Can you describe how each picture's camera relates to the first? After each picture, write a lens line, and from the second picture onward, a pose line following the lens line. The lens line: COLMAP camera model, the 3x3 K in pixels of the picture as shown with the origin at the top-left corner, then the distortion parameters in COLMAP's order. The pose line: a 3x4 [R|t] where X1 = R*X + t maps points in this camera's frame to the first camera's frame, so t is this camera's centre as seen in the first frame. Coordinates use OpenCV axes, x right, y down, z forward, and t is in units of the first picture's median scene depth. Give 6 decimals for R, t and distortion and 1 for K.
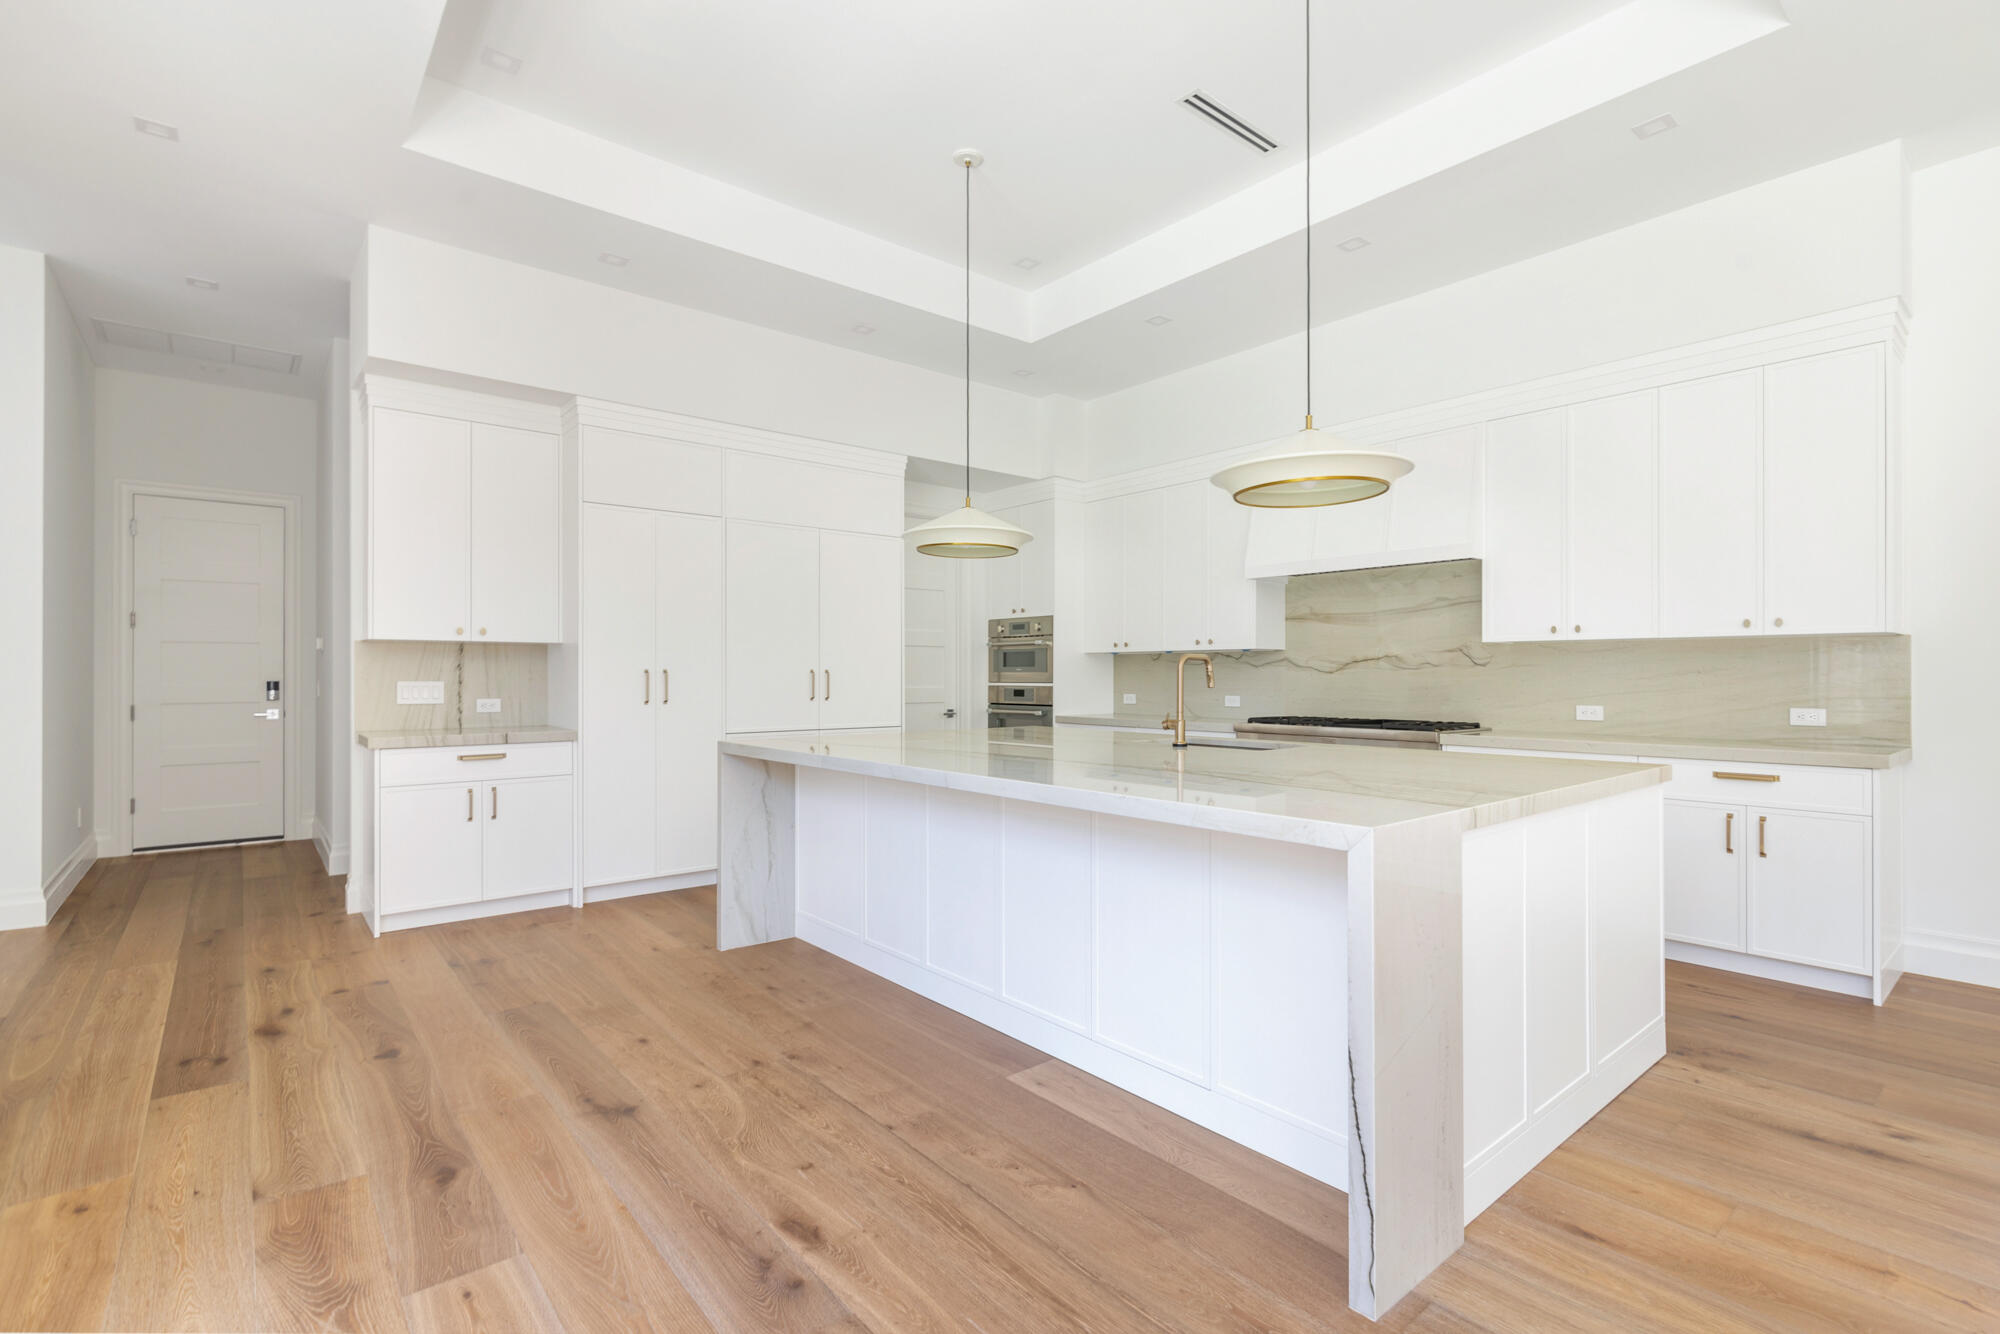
lens RADIAL K [[921.4, 0, 1010.8], [0, 921.4, 669.7], [0, 0, 1]] dist [0.000100, 0.000299]
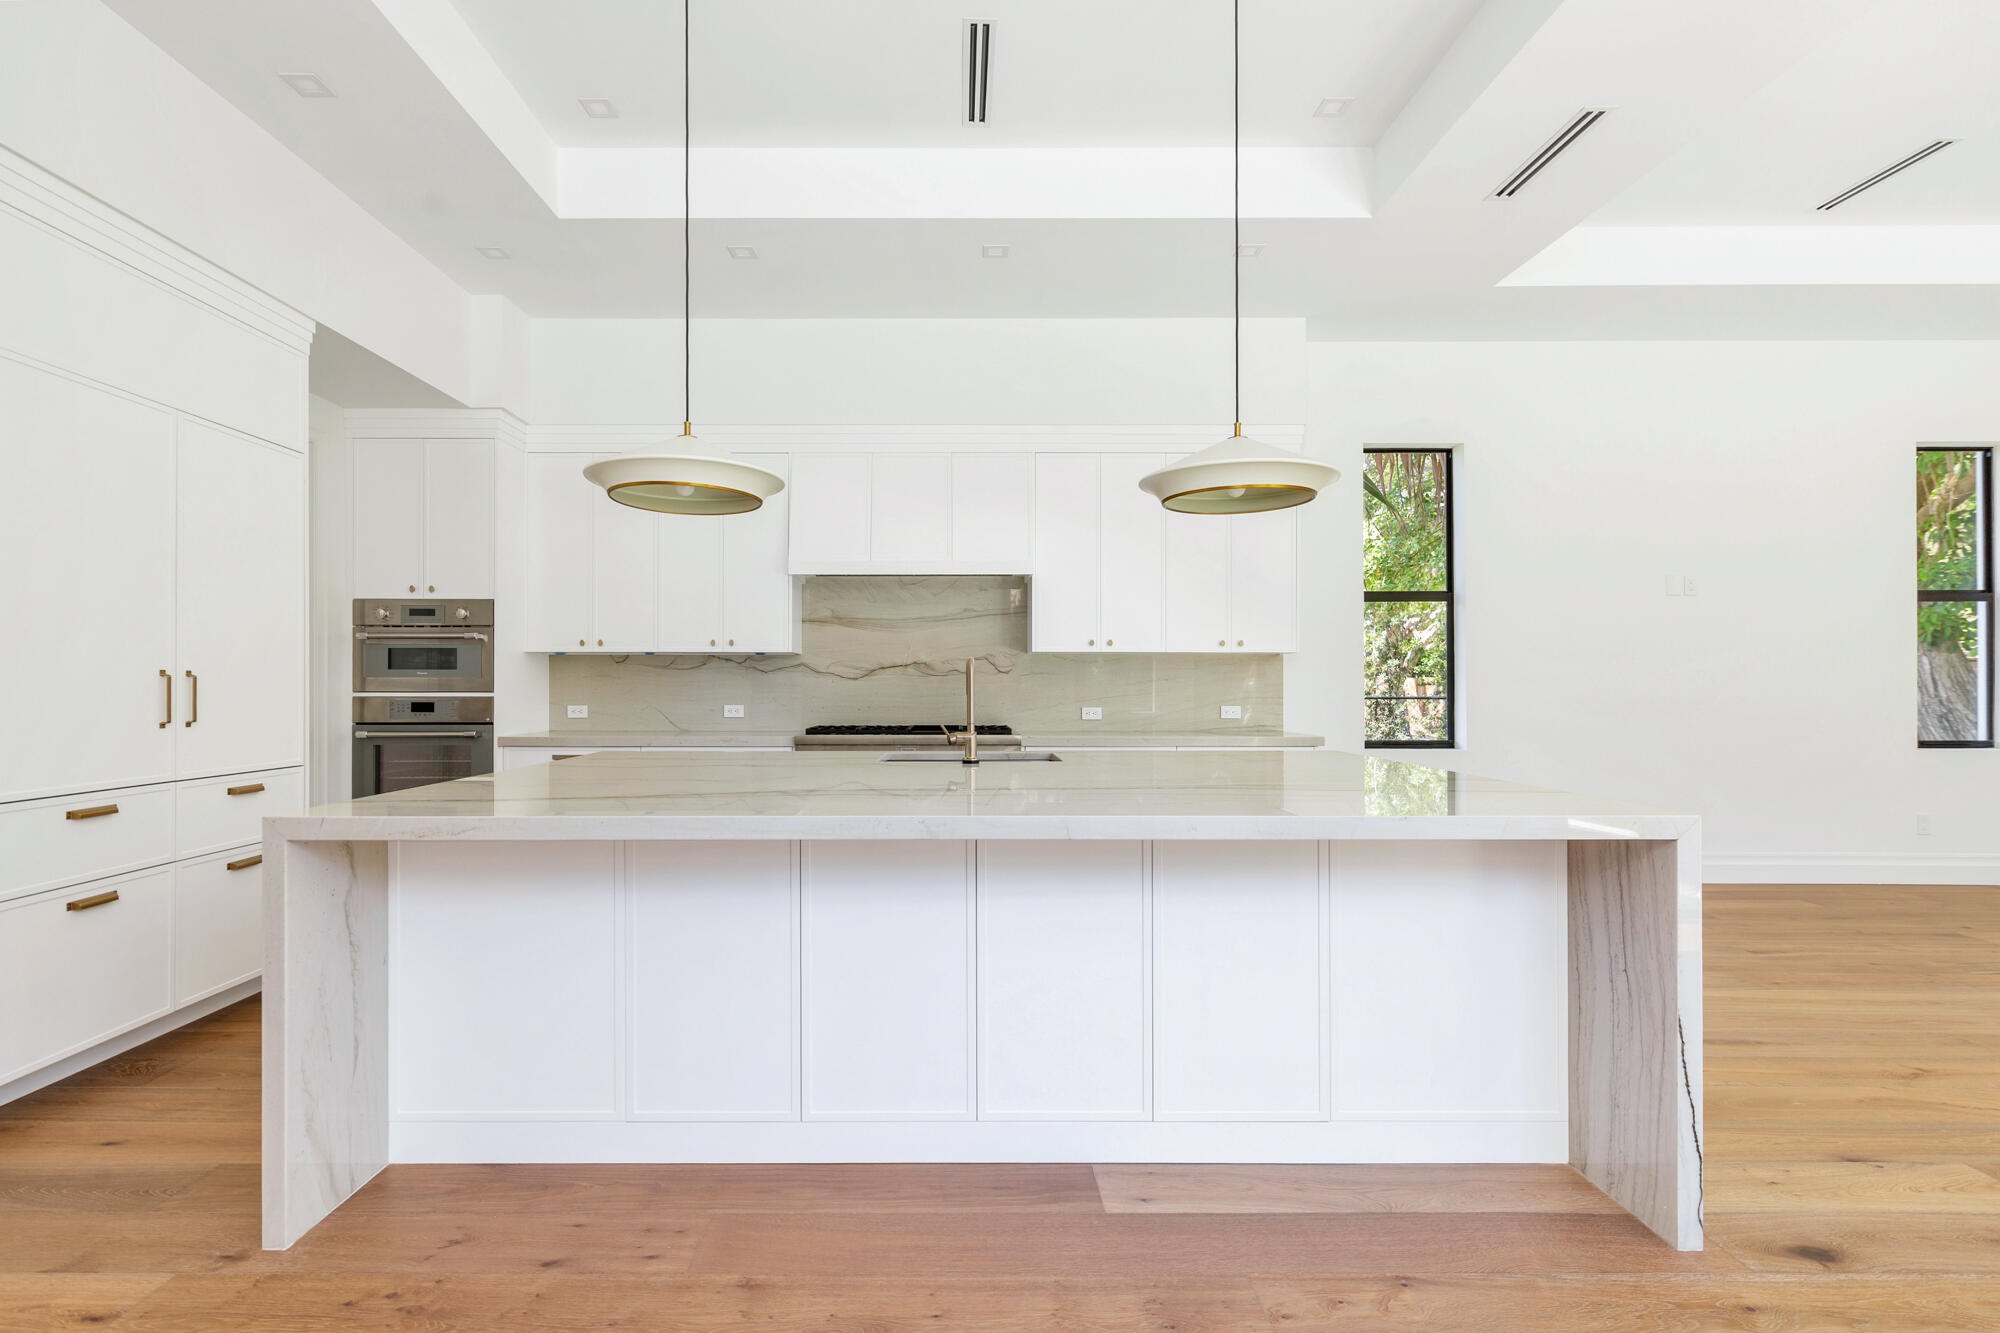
lens RADIAL K [[922.8, 0, 961.1], [0, 922.8, 676.0], [0, 0, 1]] dist [-0.001733, 0.000985]
pose [[0.643331, 0.005631, 0.765567, -0.399952], [-0.004923, 0.999983, -0.003218, 0.003268], [-0.765572, -0.001698, 0.643348, 0.364131]]
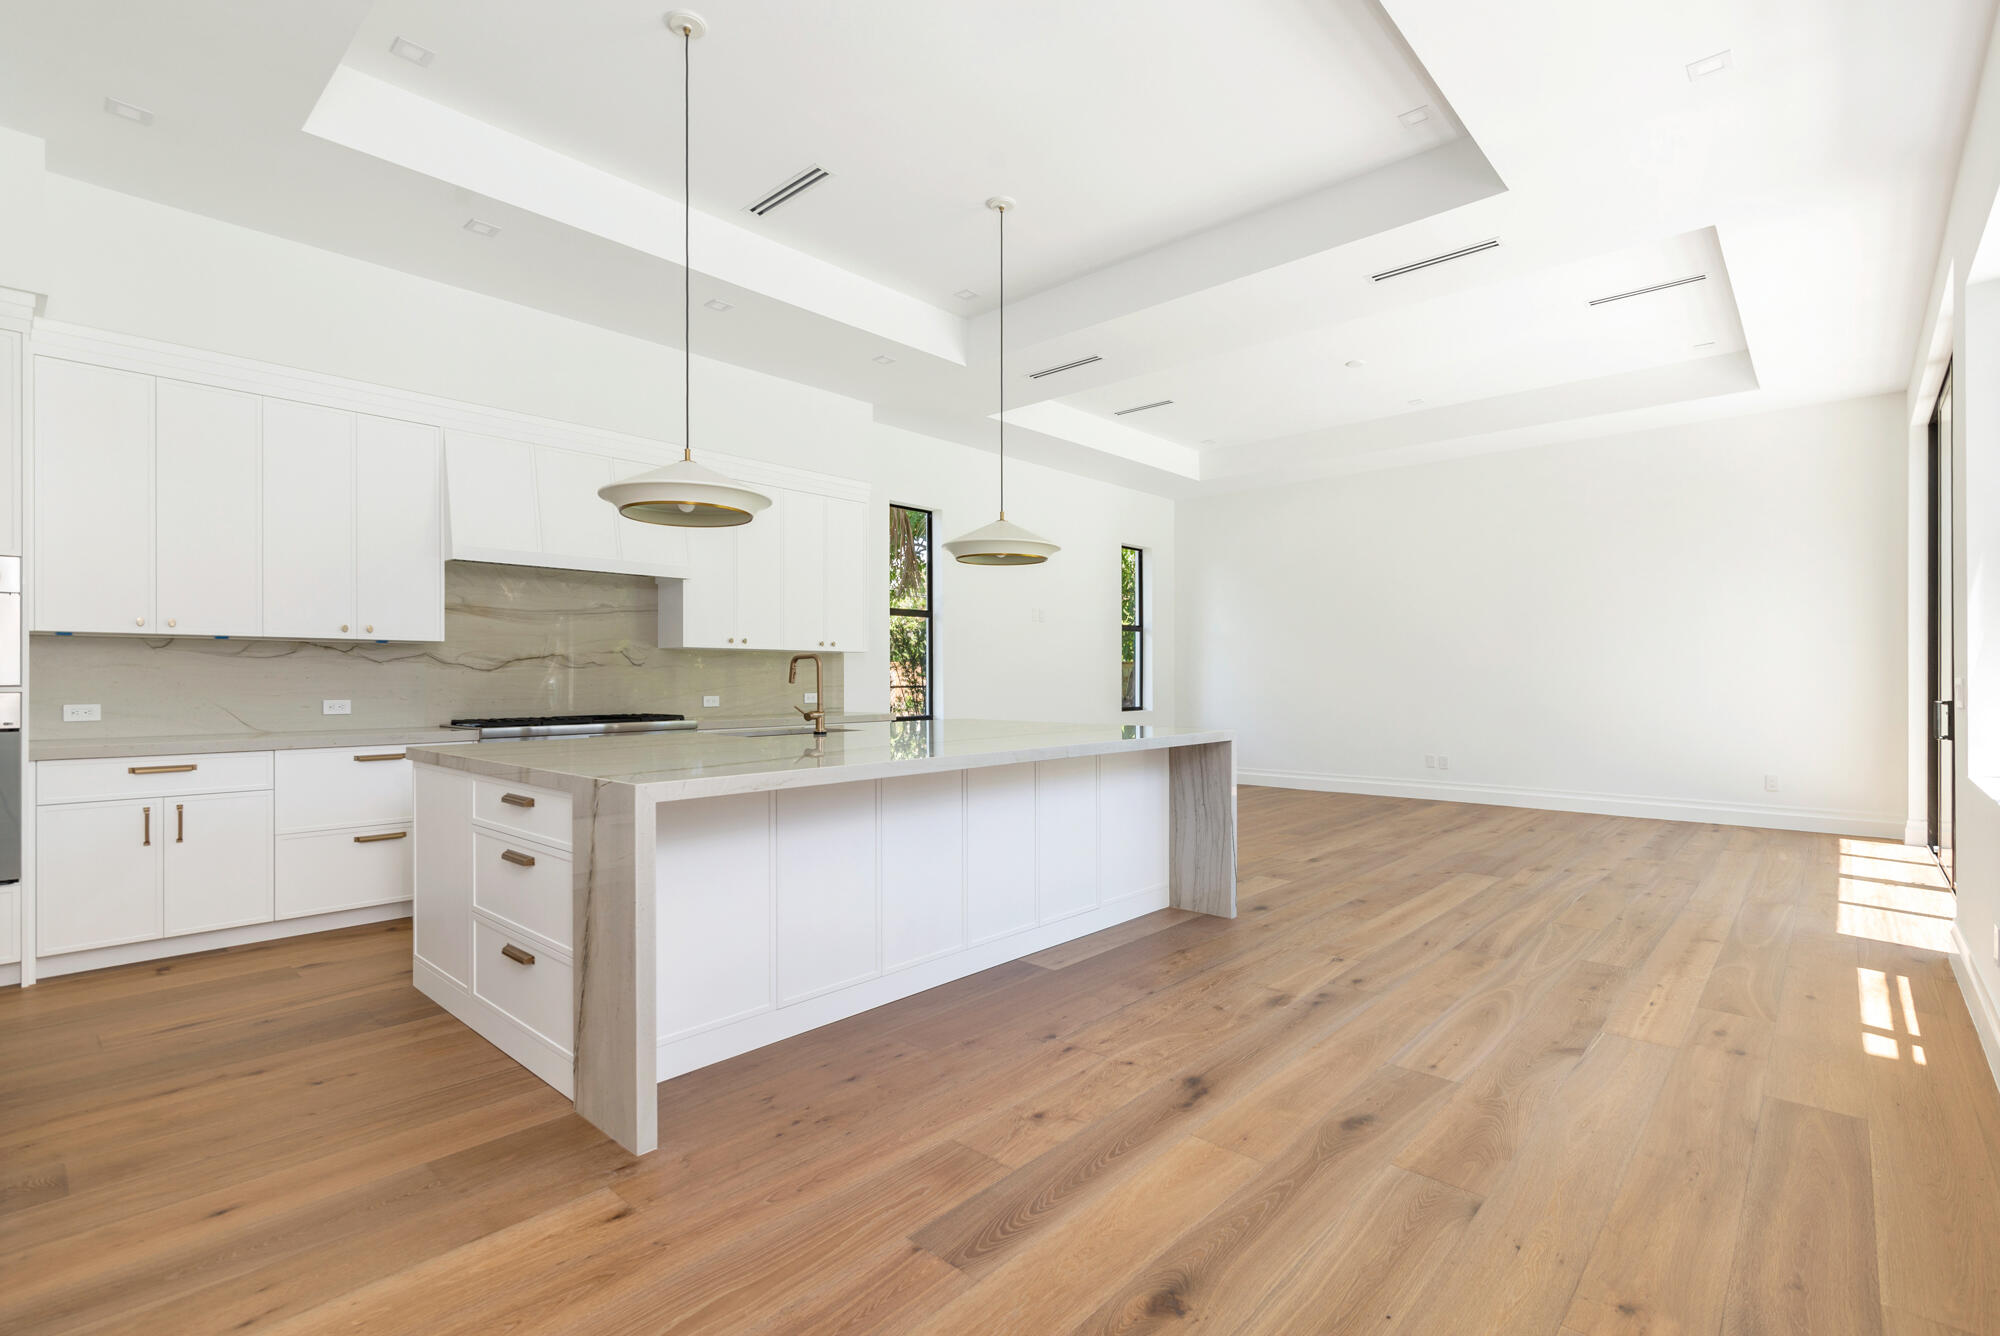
lens RADIAL K [[921.4, 0, 998.3], [0, 921.4, 674.9], [0, 0, 1]] dist [0.000100, 0.000299]
pose [[-0.132266, 0.002923, 0.991210, -0.796923], [-0.004057, 0.999986, -0.003490, 0.010559], [-0.991206, -0.004483, -0.132252, 0.758309]]
